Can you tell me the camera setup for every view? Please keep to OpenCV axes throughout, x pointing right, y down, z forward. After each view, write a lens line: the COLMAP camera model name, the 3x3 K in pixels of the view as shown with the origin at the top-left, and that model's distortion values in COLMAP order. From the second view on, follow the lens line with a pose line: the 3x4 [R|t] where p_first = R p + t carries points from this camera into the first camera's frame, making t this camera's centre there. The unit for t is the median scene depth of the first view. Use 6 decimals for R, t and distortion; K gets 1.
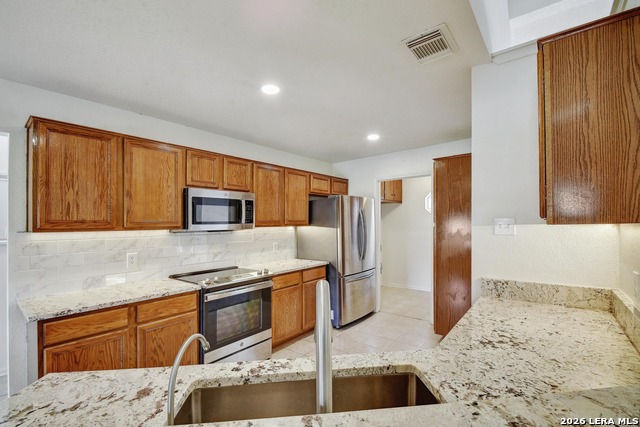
lens RADIAL K [[282.4, 0, 320.4], [0, 282.4, 222.0], [0, 0, 1]] dist [0.001960, 0.000051]
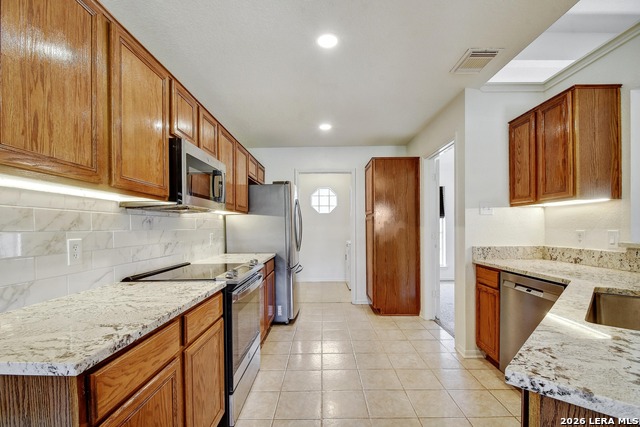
lens RADIAL K [[288.0, 0, 317.0], [0, 288.0, 226.9], [0, 0, 1]] dist [0.001128, -0.000030]
pose [[0.784763, 0.009991, 0.619716, -0.780878], [-0.008822, 0.999949, -0.004950, 0.104587], [-0.619733, -0.001582, 0.784811, 0.344921]]
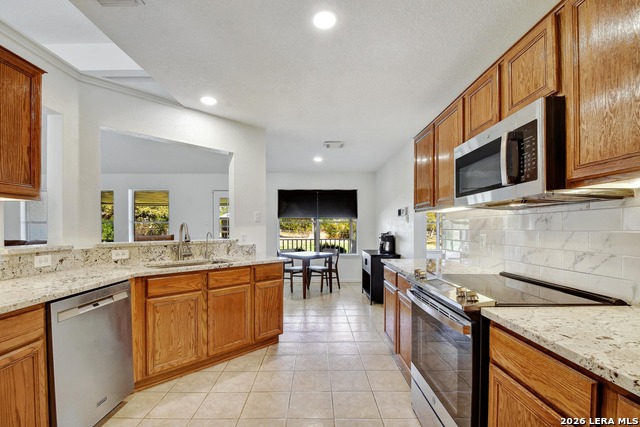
lens RADIAL K [[288.0, 0, 317.0], [0, 288.0, 226.9], [0, 0, 1]] dist [0.001128, -0.000030]
pose [[-0.781363, 0.011574, -0.623970, 0.342782], [0.018795, 0.999811, -0.004991, 0.096884], [0.623794, -0.015627, -0.781433, 1.656088]]
